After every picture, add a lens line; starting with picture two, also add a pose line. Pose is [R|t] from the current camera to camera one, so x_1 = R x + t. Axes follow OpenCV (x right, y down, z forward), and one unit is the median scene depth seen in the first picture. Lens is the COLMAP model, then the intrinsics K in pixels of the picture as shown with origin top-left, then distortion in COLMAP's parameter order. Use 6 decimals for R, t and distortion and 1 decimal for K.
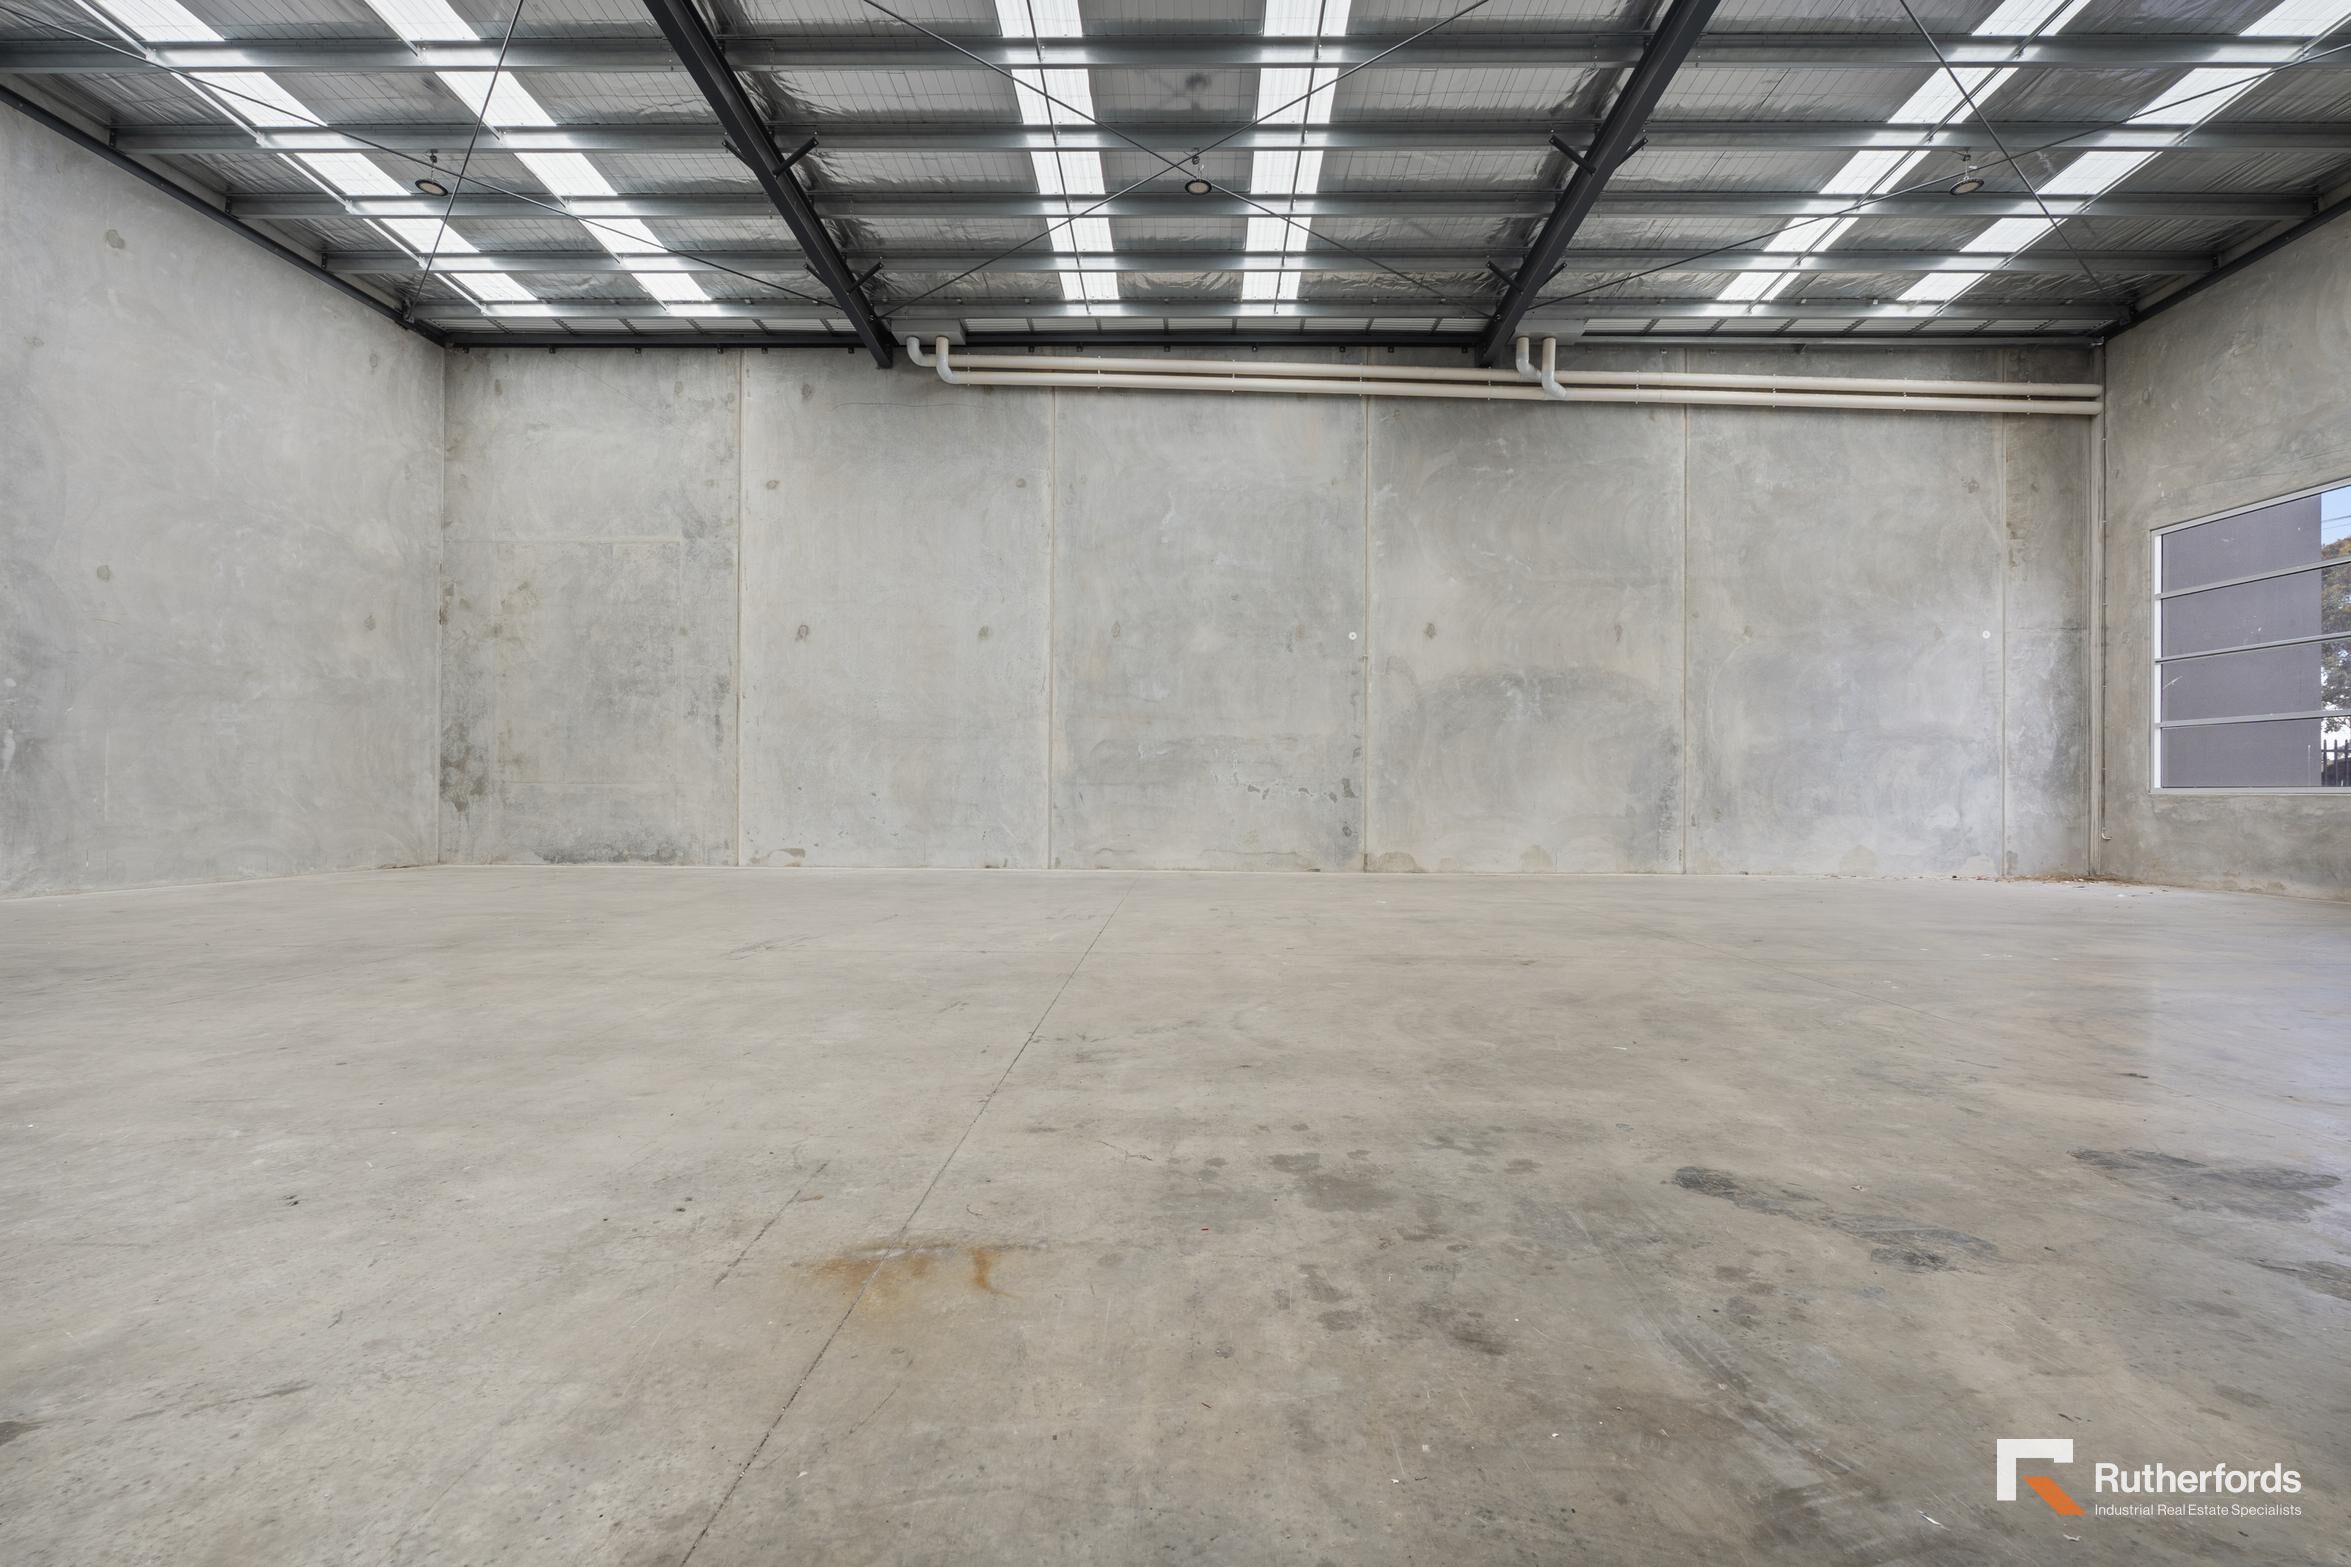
lens RADIAL K [[1026.5, 0, 1183.0], [0, 1026.5, 782.7], [0, 0, 1]] dist [-0.008981, 0.001463]
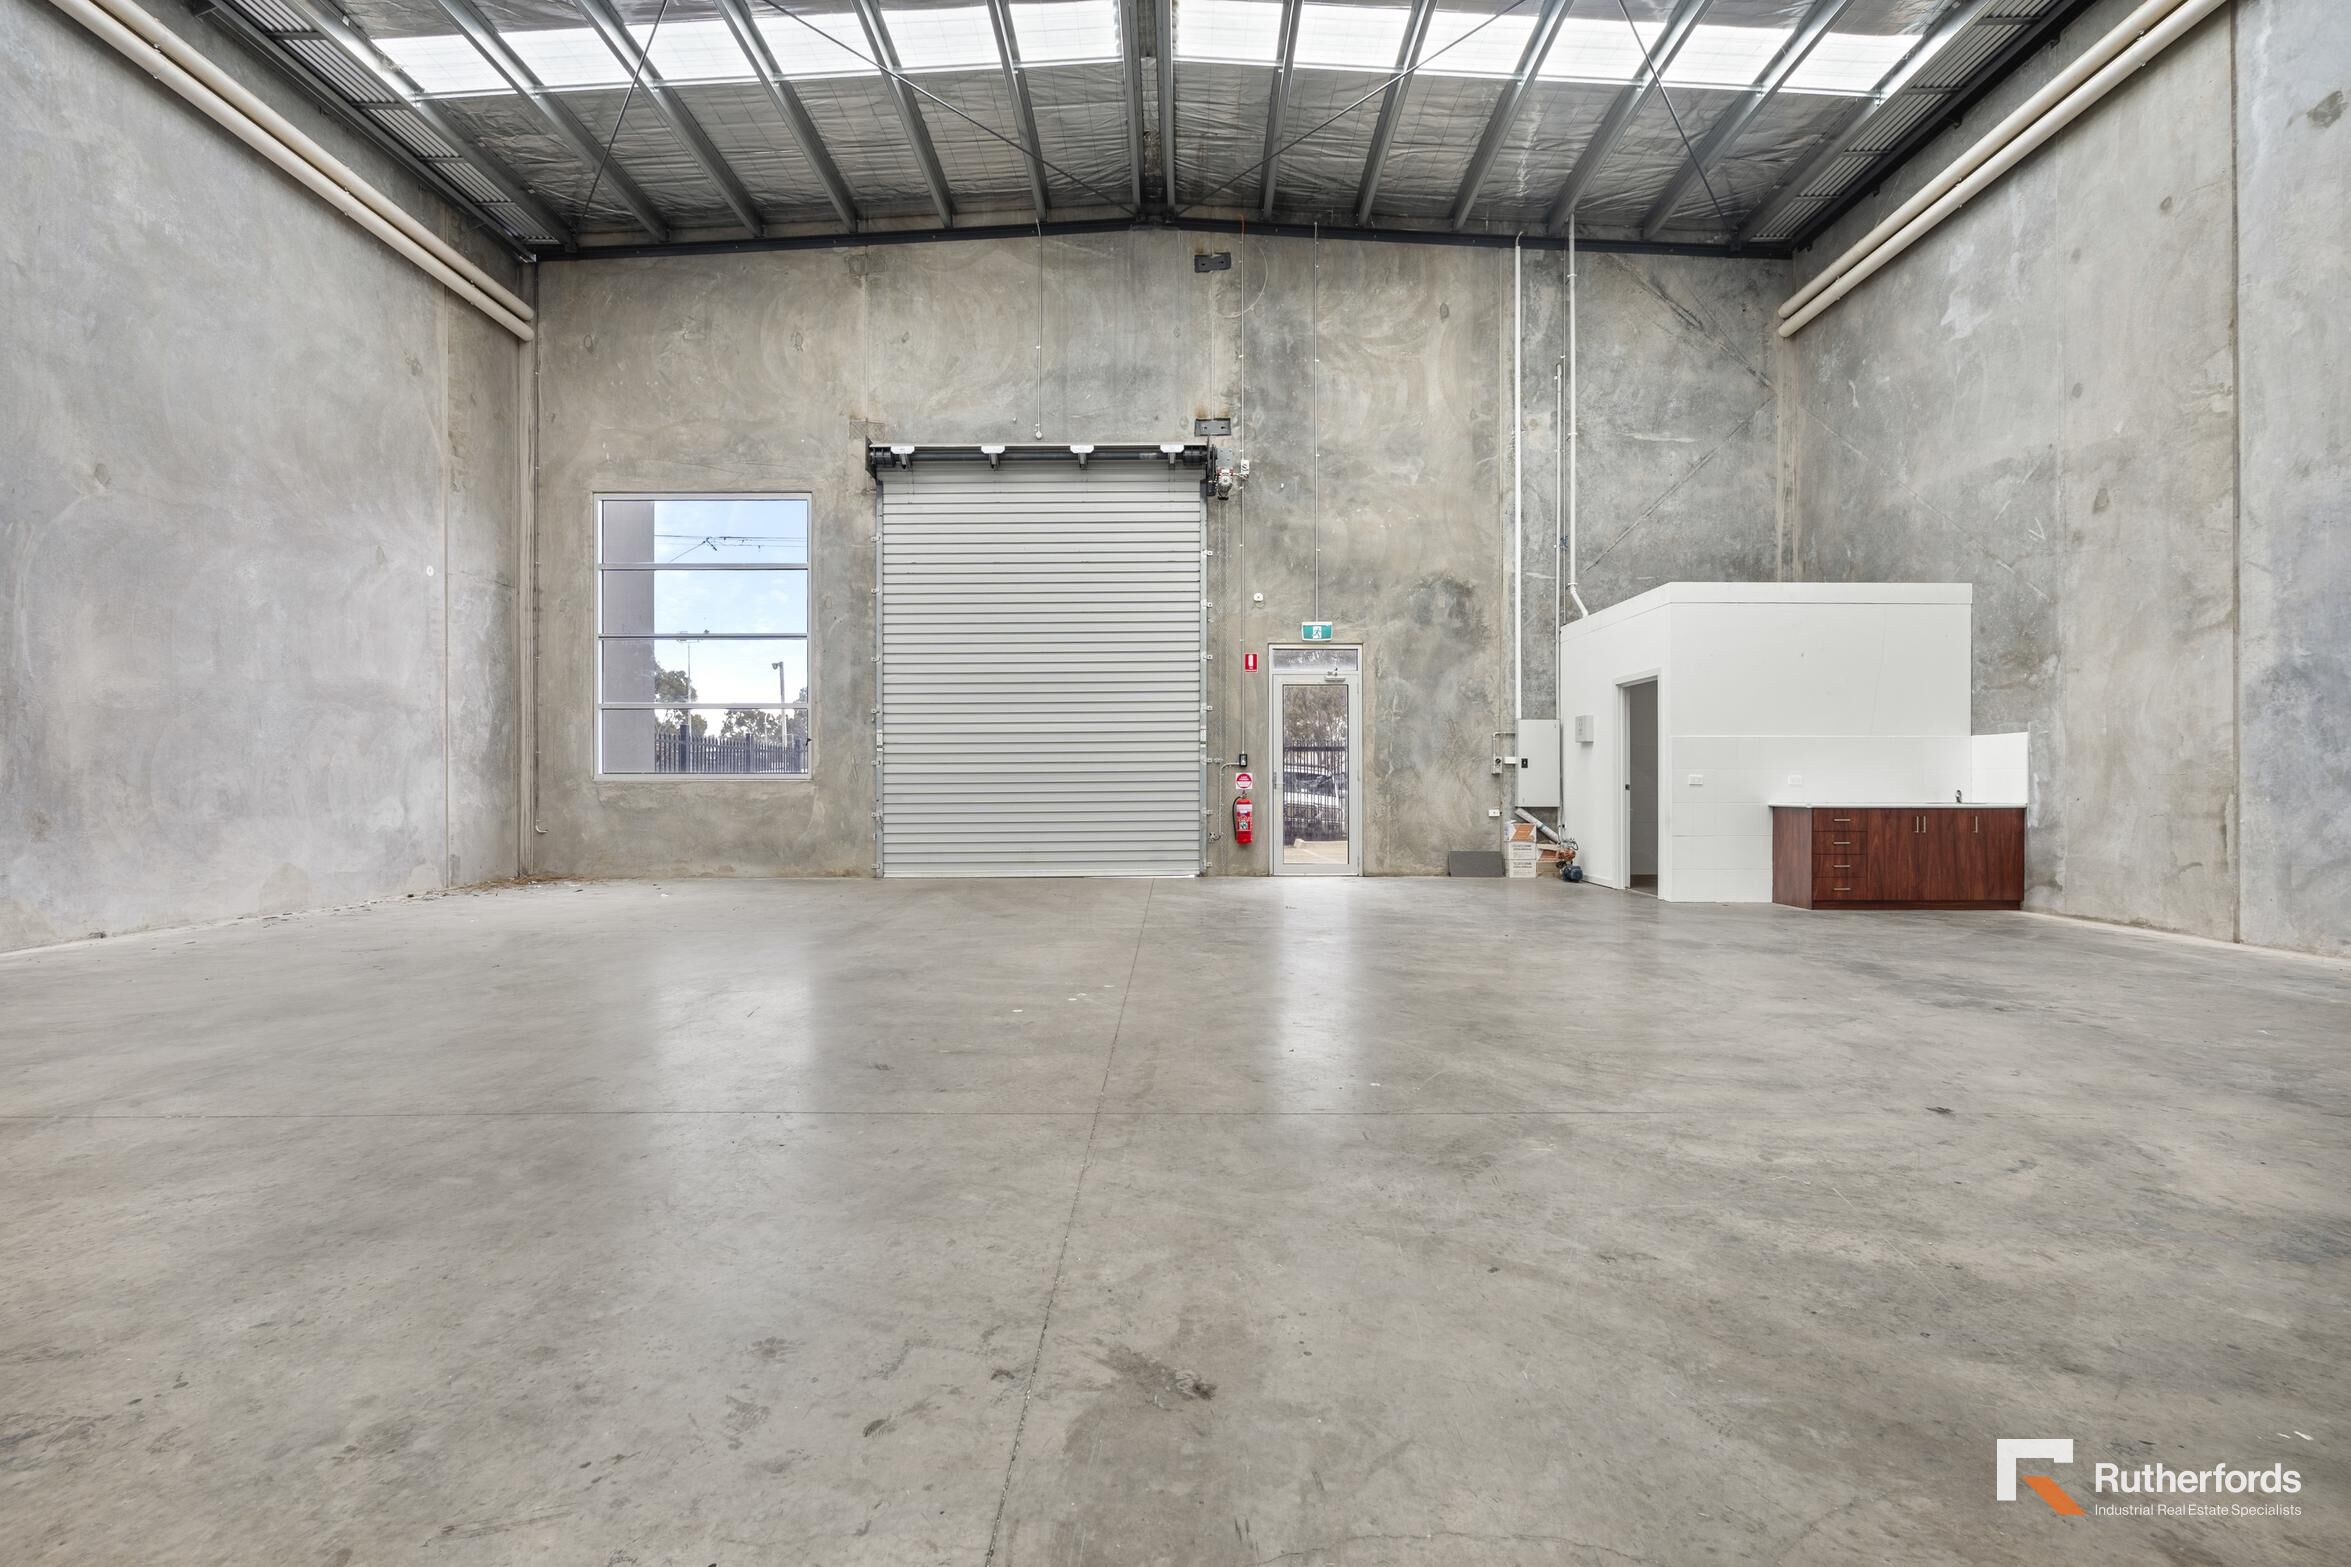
lens RADIAL K [[1025.7, 0, 1175.5], [0, 1025.7, 783.5], [0, 0, 1]] dist [-0.003766, 0.000811]
pose [[-0.011064, -0.006164, 0.999920, 0.021621], [-0.003870, 0.999974, 0.006122, 0.005529], [-0.999931, -0.003802, -0.011088, 0.454977]]
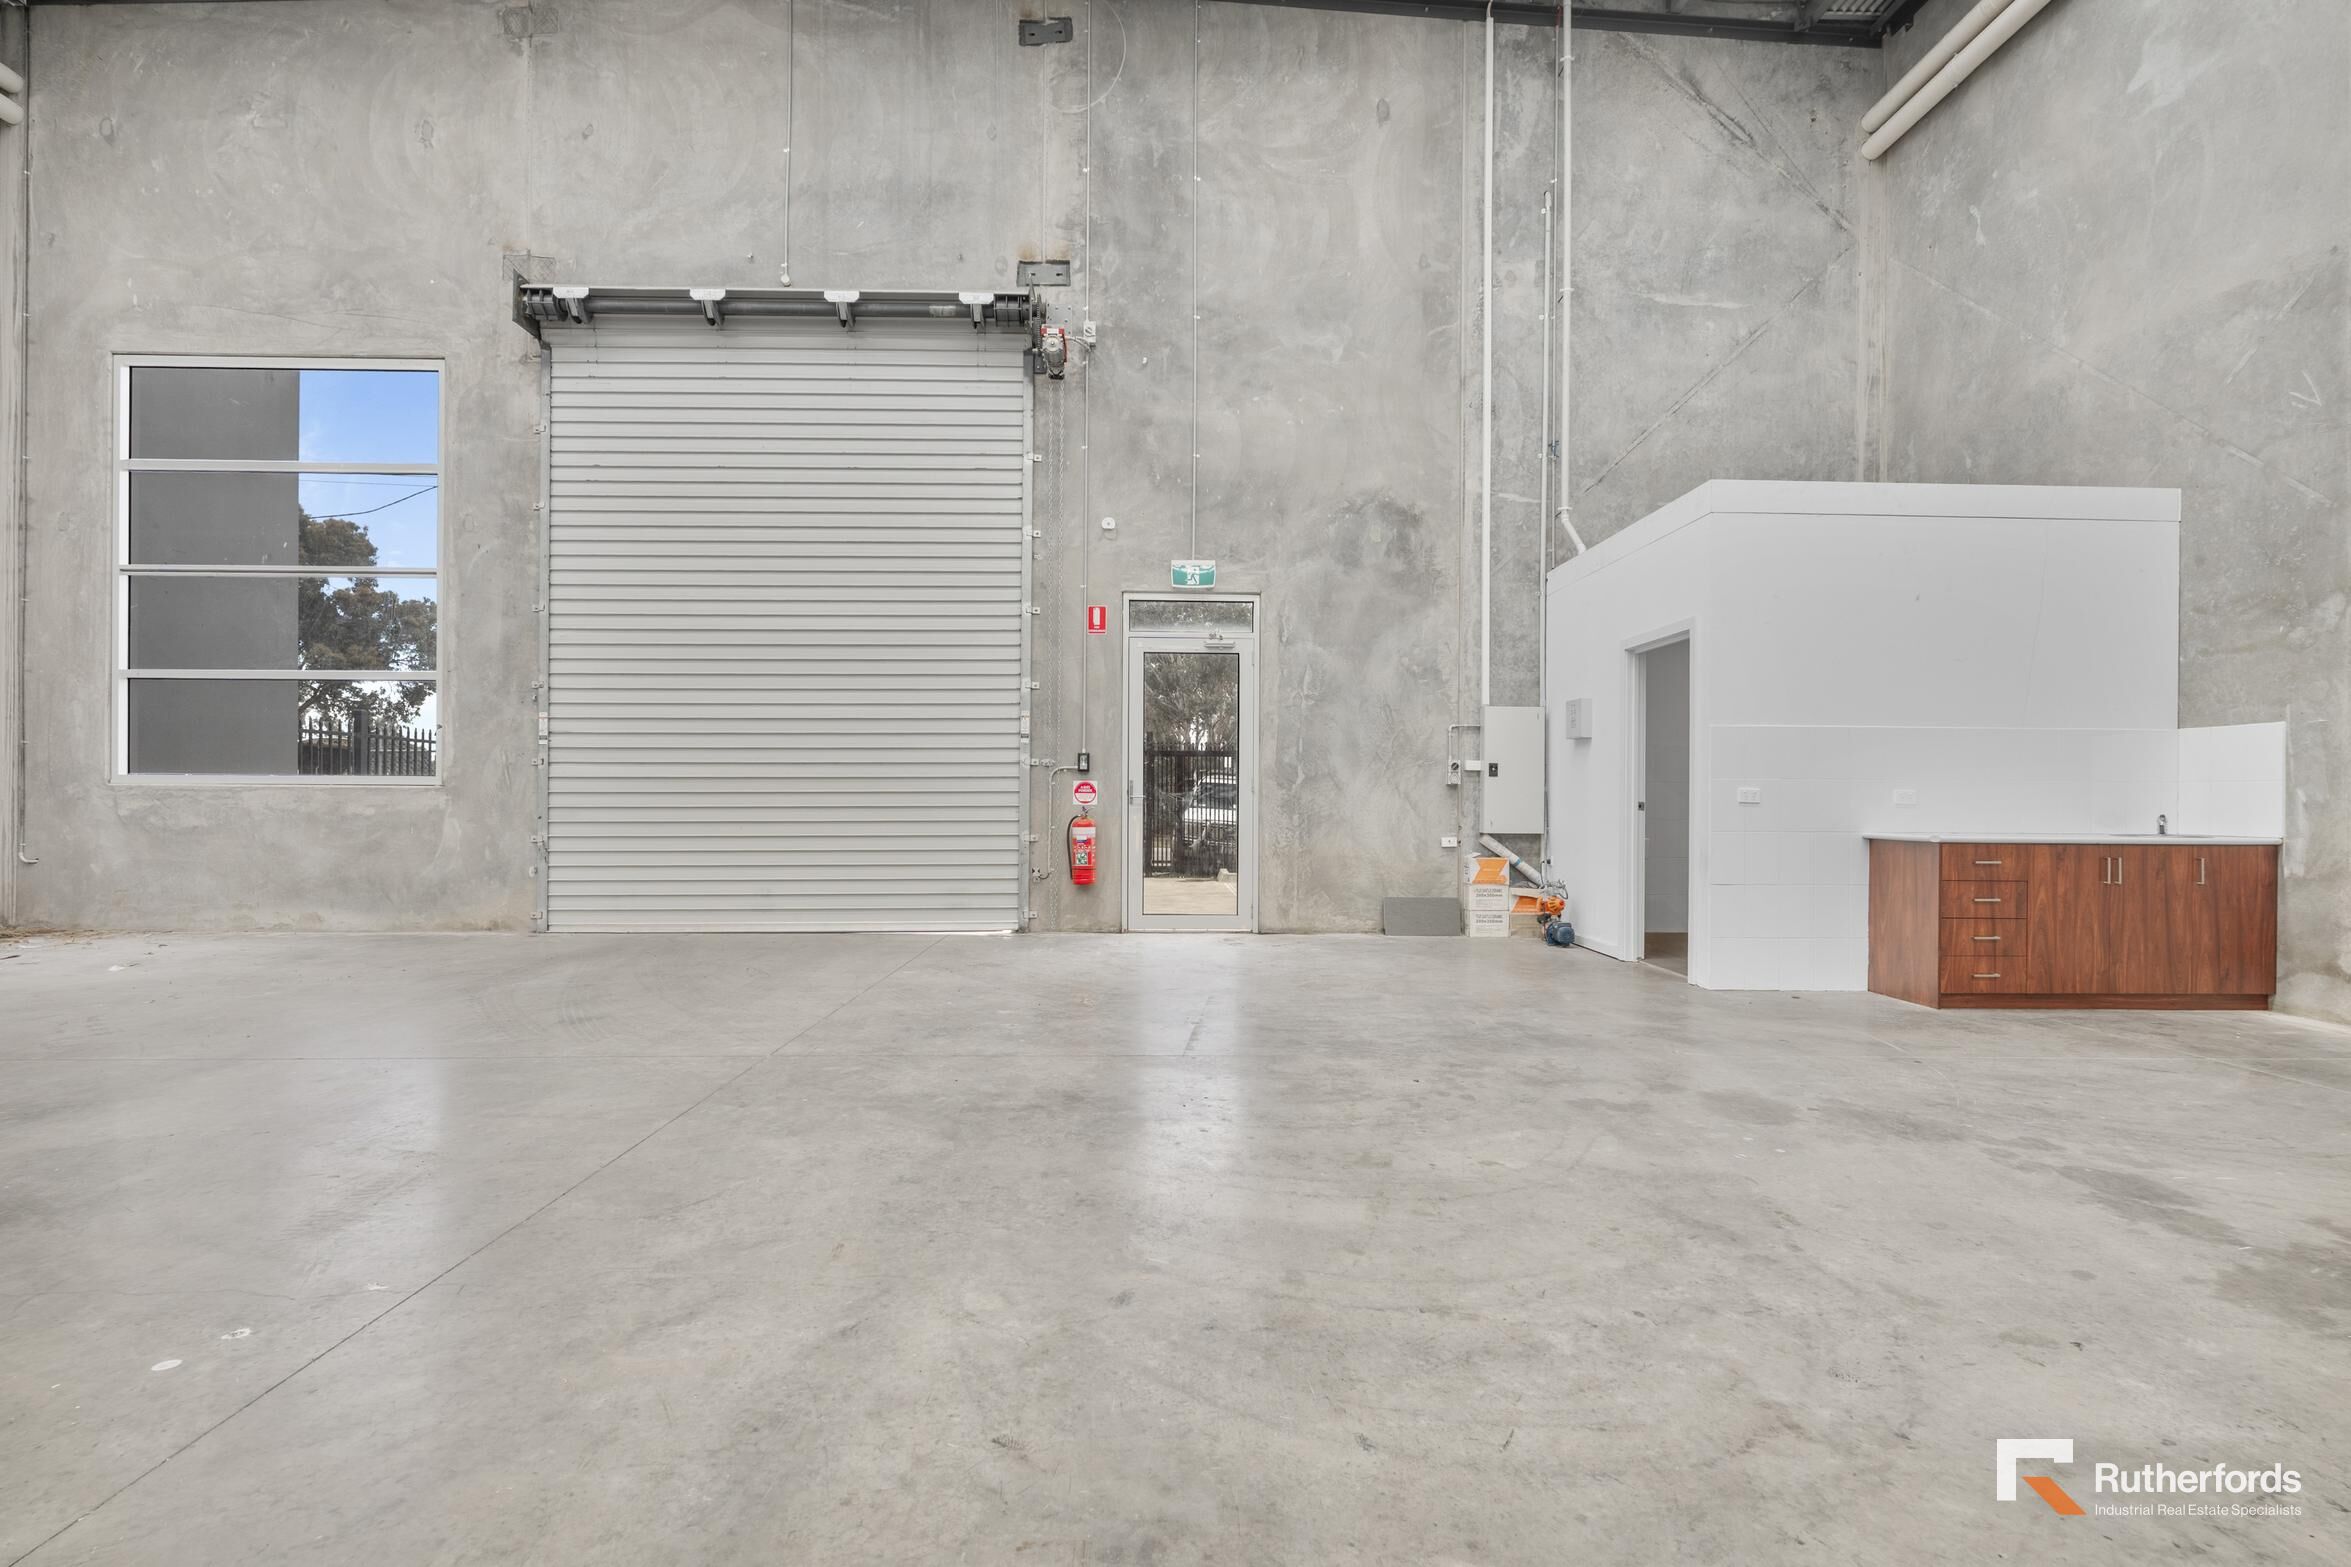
lens RADIAL K [[1132.2, 0, 1179.2], [0, 1132.2, 798.6], [0, 0, 1]] dist [-0.002220, 0.000229]
pose [[-0.037836, -0.007779, 0.999254, 0.230786], [-0.011240, 0.999910, 0.007358, 0.006453], [-0.999221, -0.010954, -0.037920, 0.359433]]
